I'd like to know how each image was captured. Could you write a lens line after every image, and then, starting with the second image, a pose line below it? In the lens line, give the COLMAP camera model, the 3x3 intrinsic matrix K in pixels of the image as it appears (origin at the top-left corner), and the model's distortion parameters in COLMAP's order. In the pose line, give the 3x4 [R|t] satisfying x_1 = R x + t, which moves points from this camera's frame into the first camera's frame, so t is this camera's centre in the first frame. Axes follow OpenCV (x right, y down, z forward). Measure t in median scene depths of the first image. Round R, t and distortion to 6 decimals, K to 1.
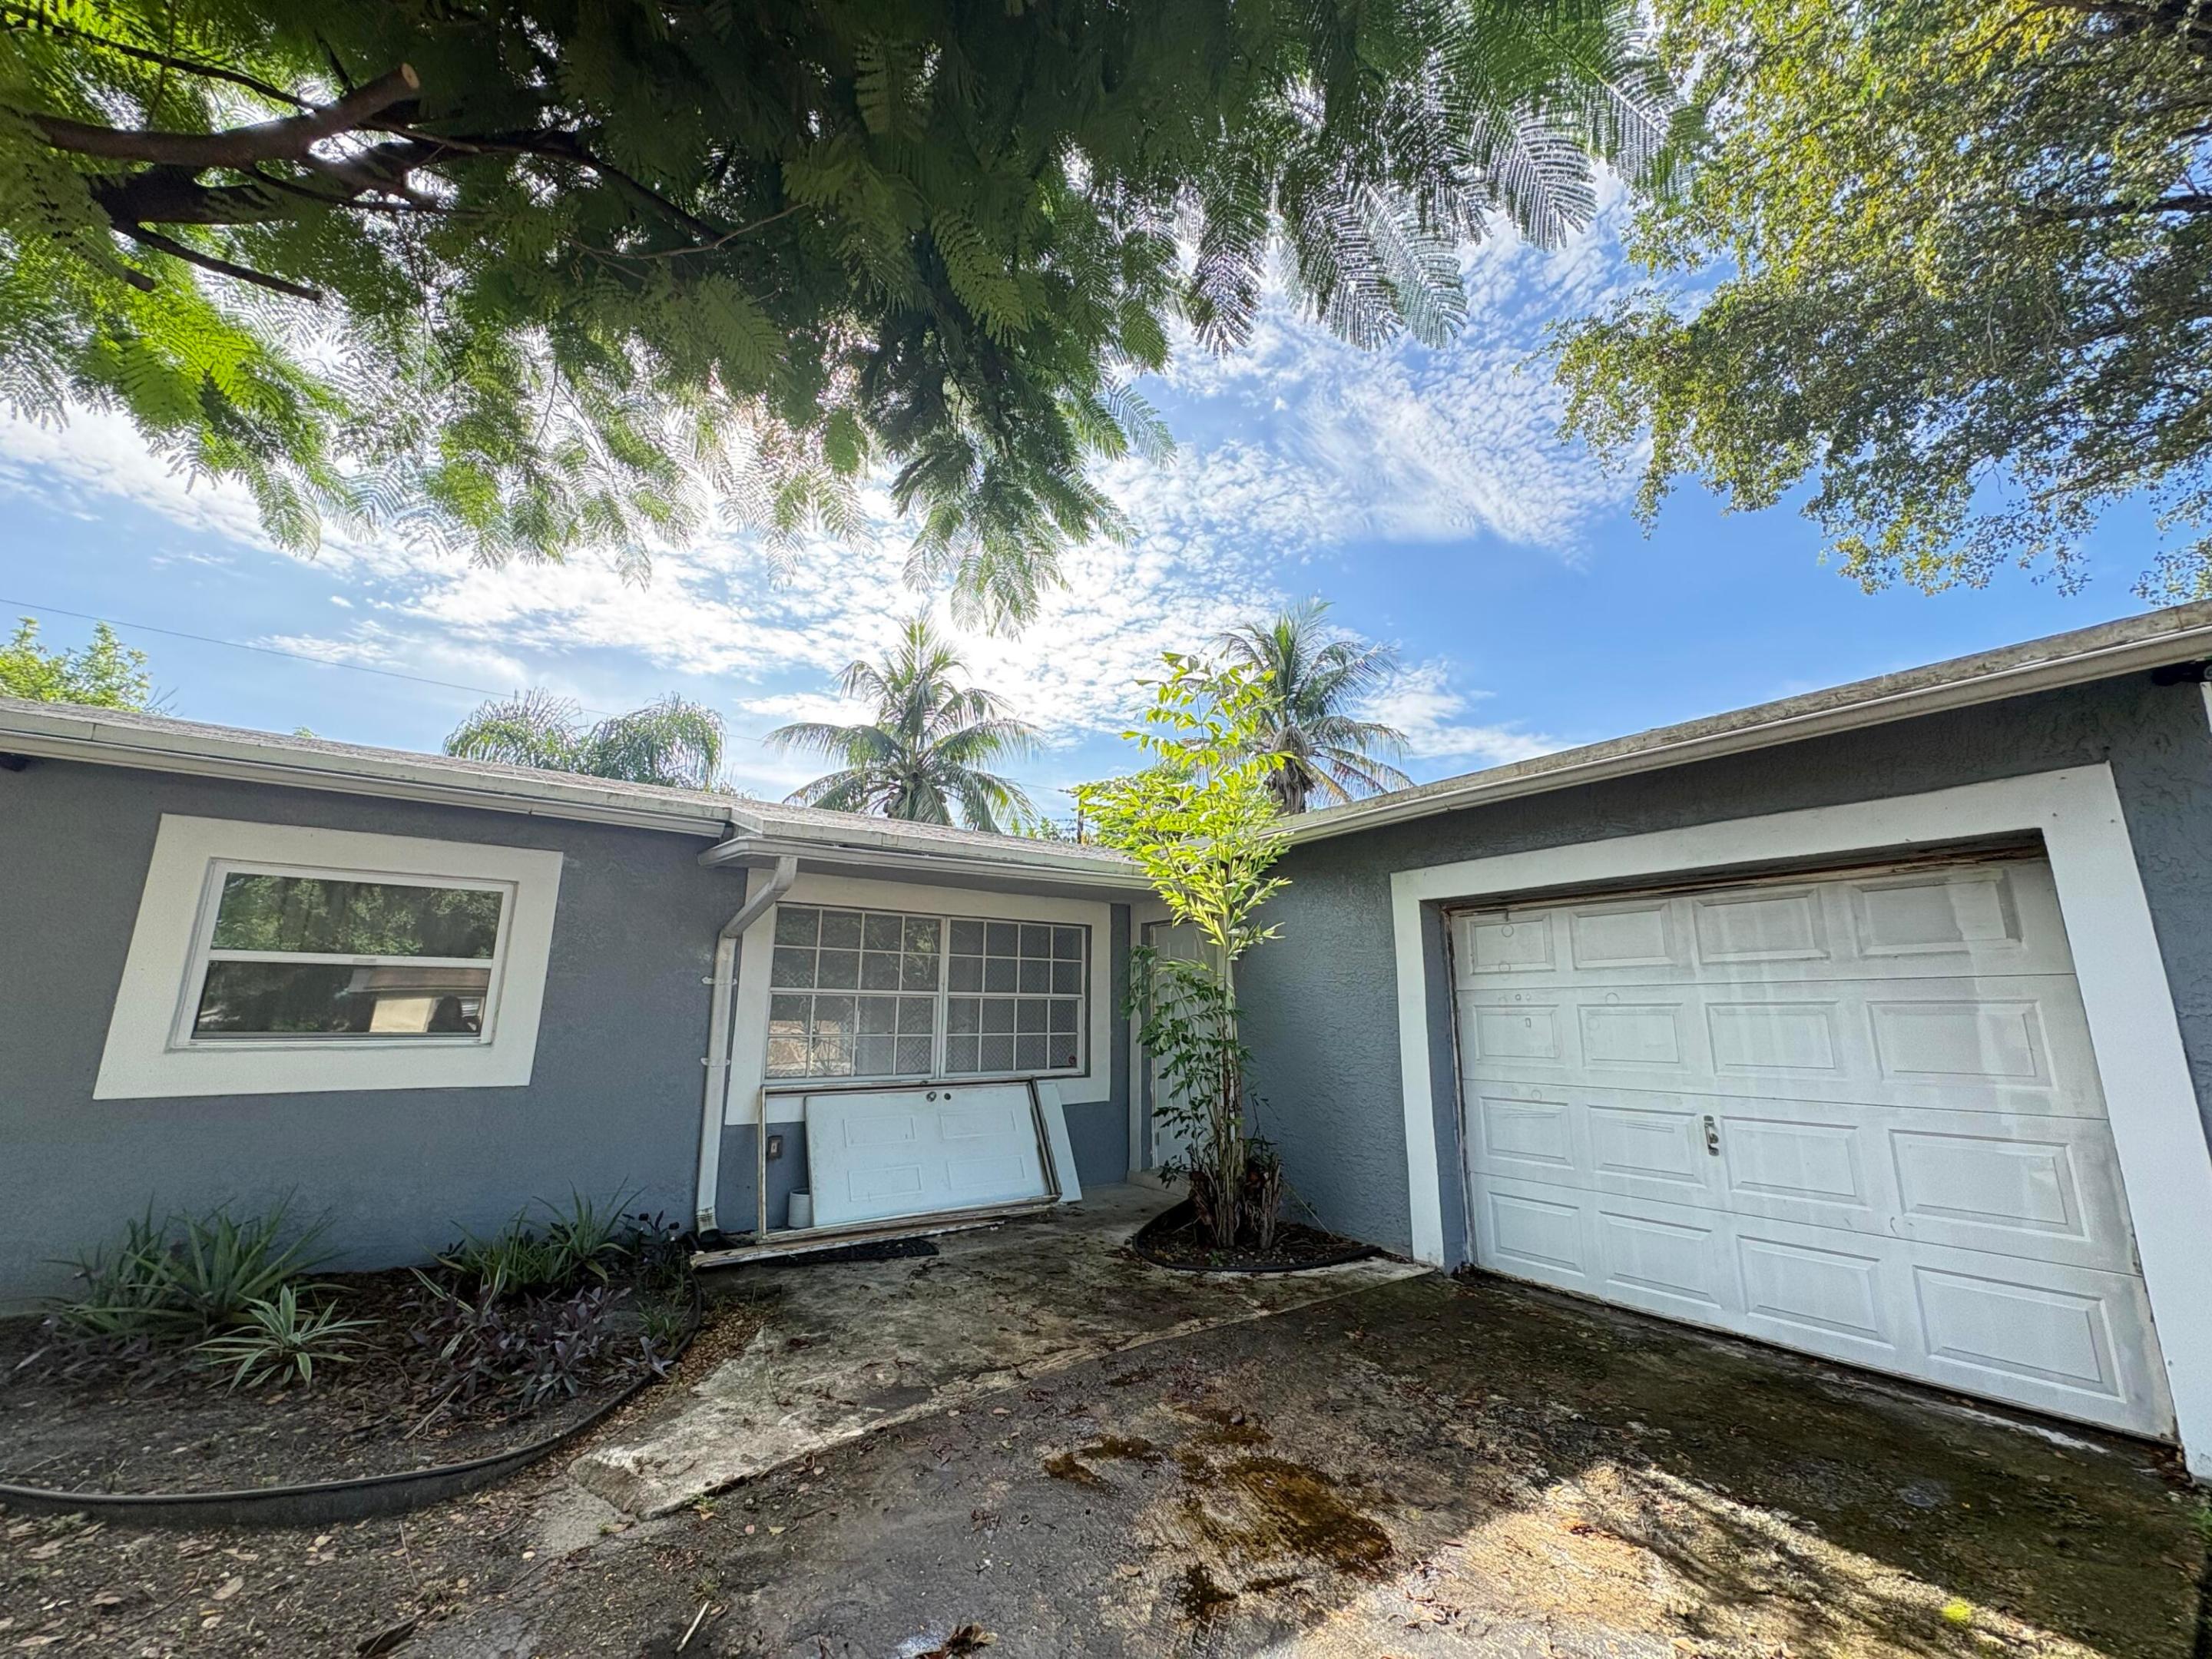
lens RADIAL K [[892.5, 0, 1105.5], [0, 892.5, 822.3], [0, 0, 1]] dist [0.000172, 0.000652]
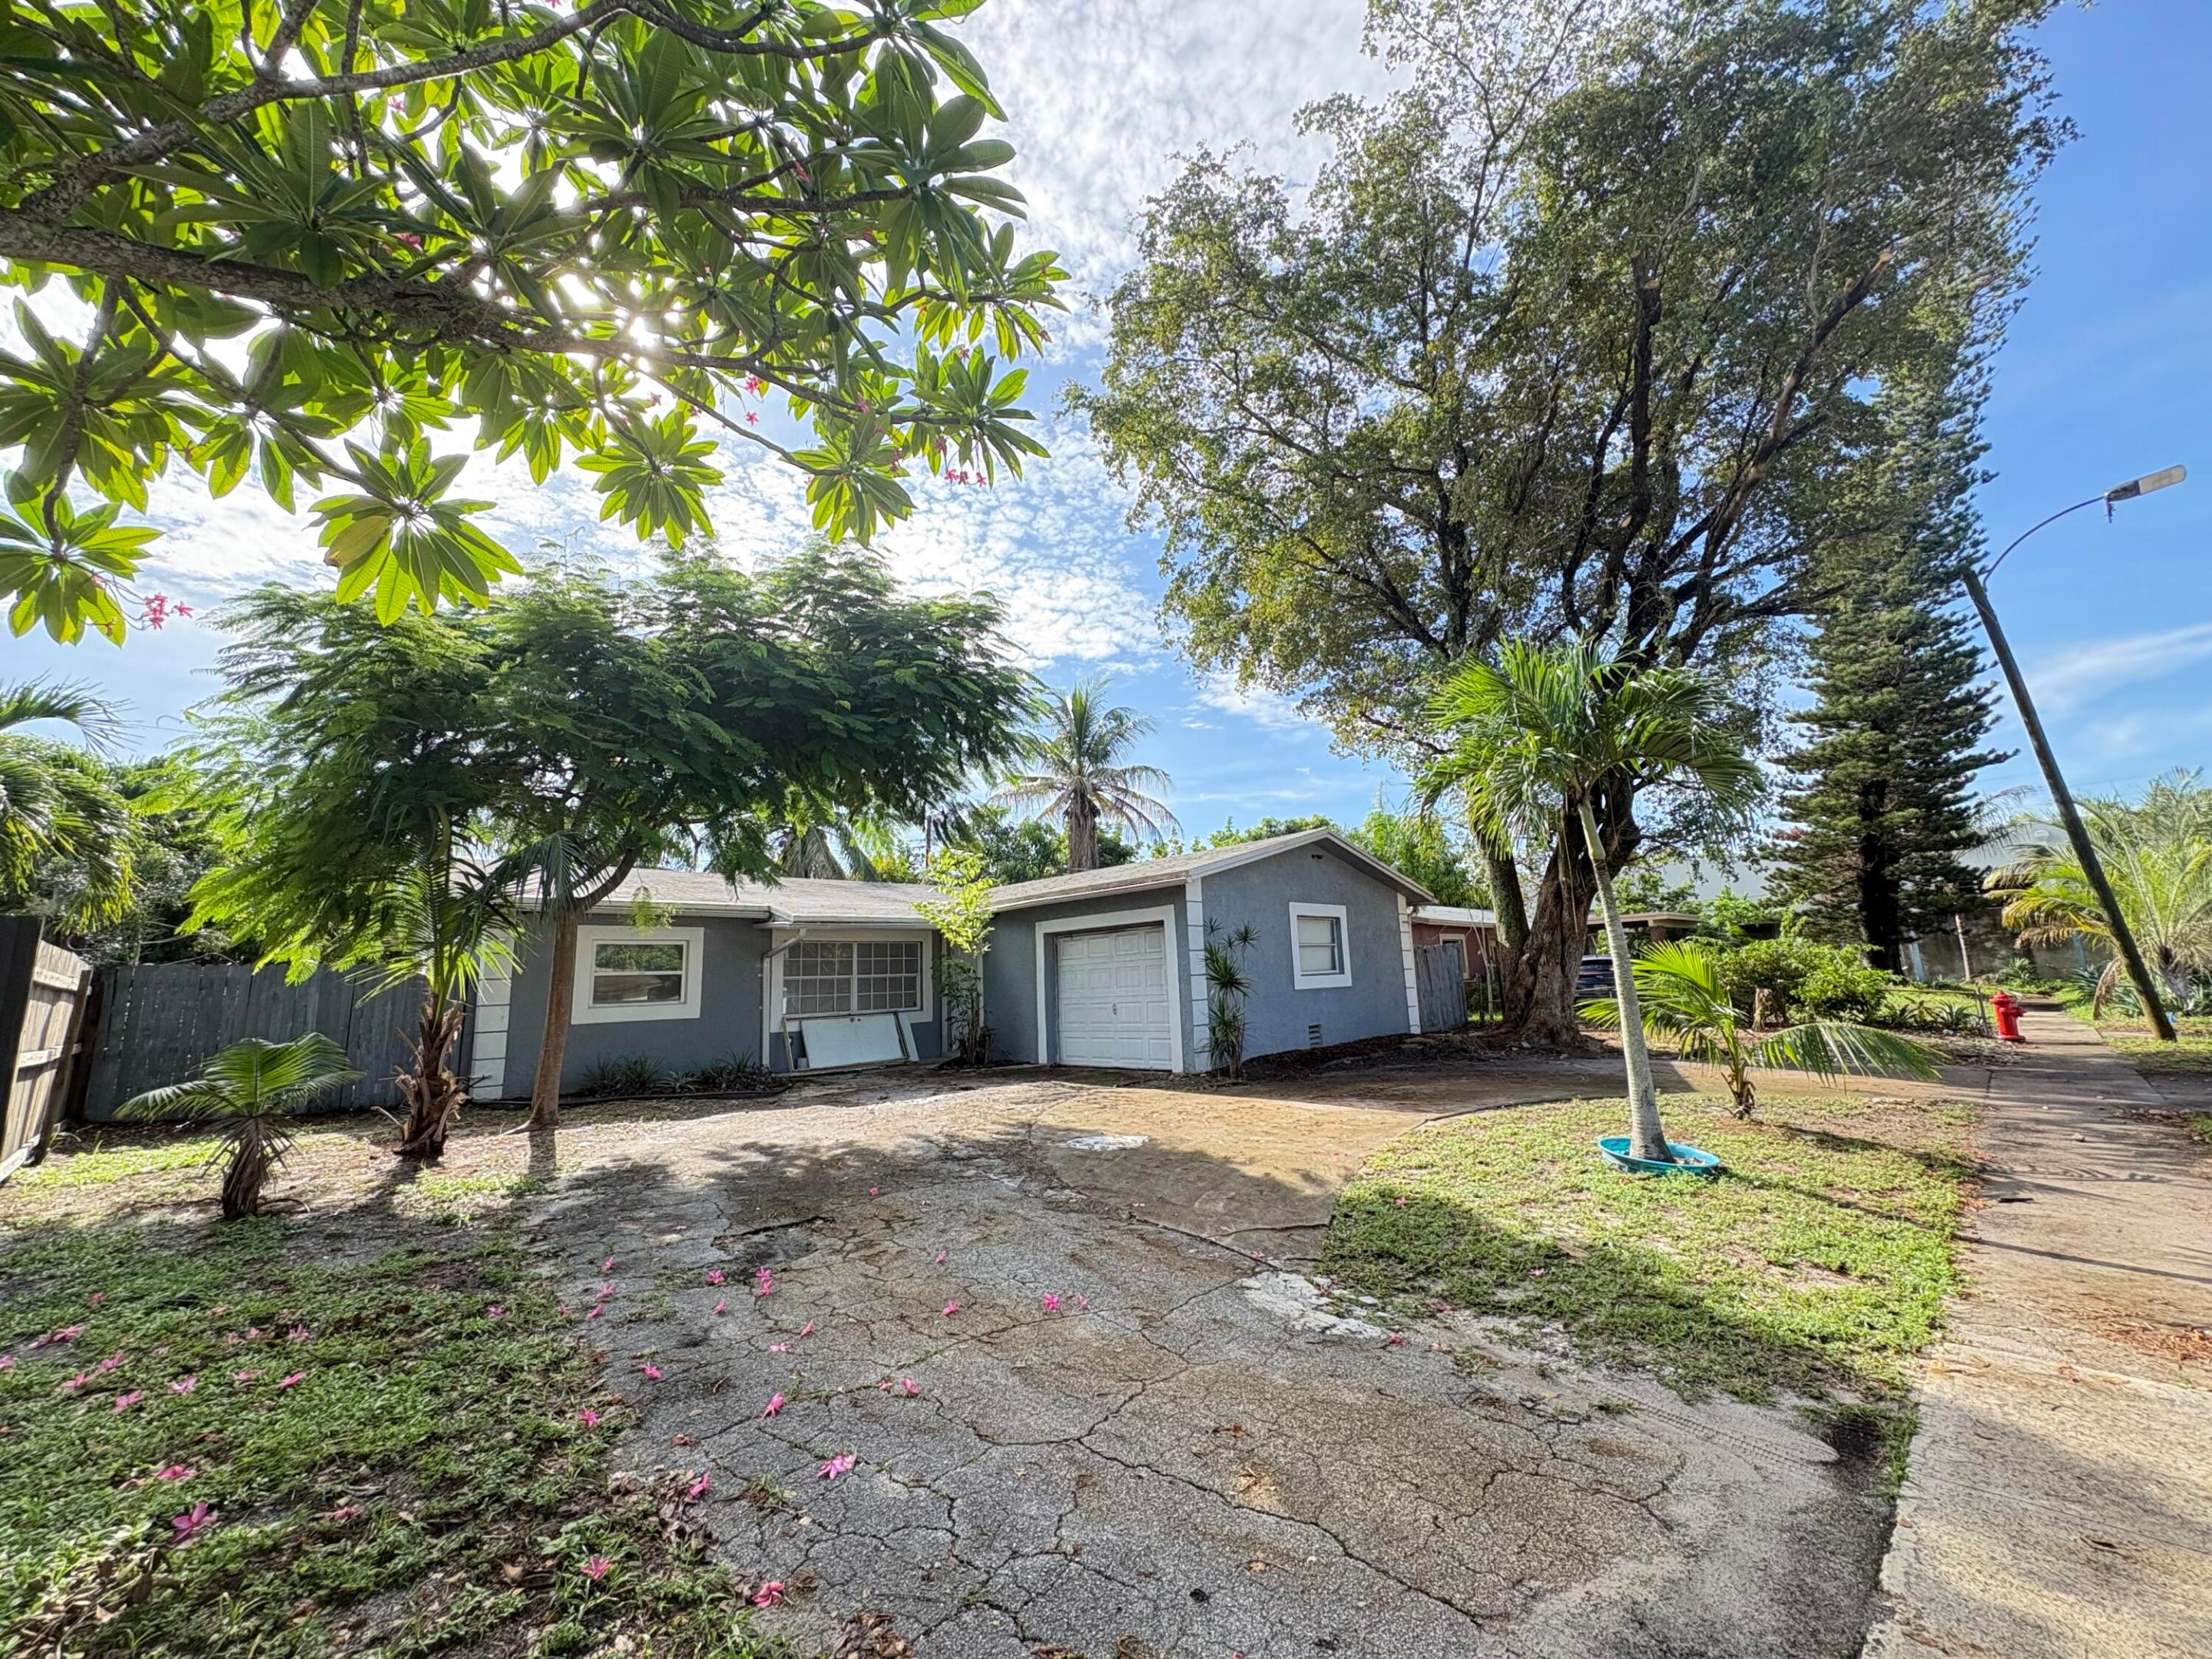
lens RADIAL K [[892.5, 0, 1115.4], [0, 892.5, 831.8], [0, 0, 1]] dist [0.000172, 0.000652]
pose [[0.985294, -0.019024, 0.169806, 0.106895], [0.012371, 0.999117, 0.040155, -0.299607], [-0.170420, -0.037464, 0.984659, -1.549830]]
